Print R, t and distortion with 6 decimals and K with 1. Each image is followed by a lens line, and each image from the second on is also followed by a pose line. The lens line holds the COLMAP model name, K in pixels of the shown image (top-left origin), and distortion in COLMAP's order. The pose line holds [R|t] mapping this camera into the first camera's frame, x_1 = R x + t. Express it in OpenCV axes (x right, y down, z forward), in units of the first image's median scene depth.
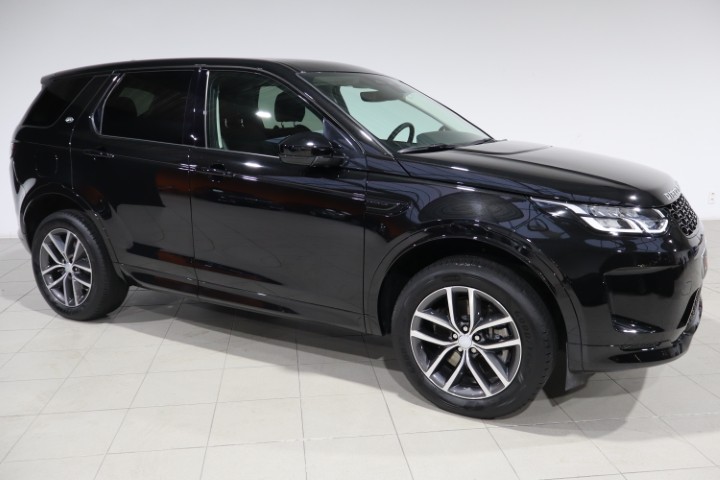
lens RADIAL K [[675.4, 0, 360.5], [0, 675.4, 240.6], [0, 0, 1]] dist [0.000229, 0.000000]
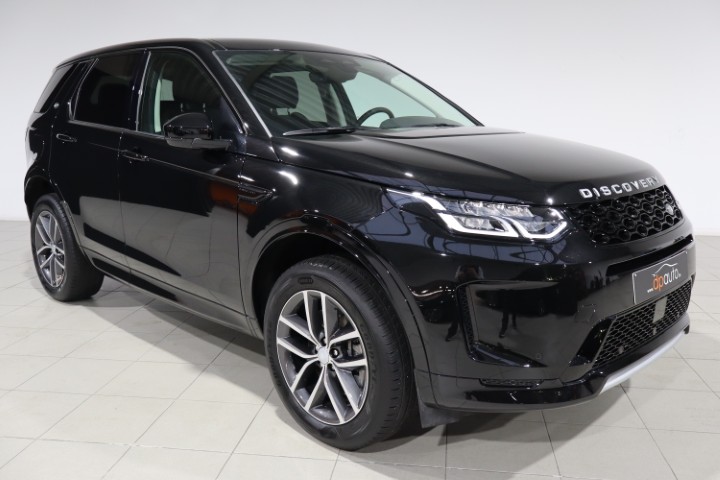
lens RADIAL K [[675.4, 0, 360.1], [0, 675.4, 239.5], [0, 0, 1]] dist [0.000229, 0.000000]
pose [[0.959067, 0.049125, -0.278885, 0.430162], [-0.050175, 0.998735, 0.003378, -0.002194], [0.278698, 0.010753, 0.960318, 0.193385]]
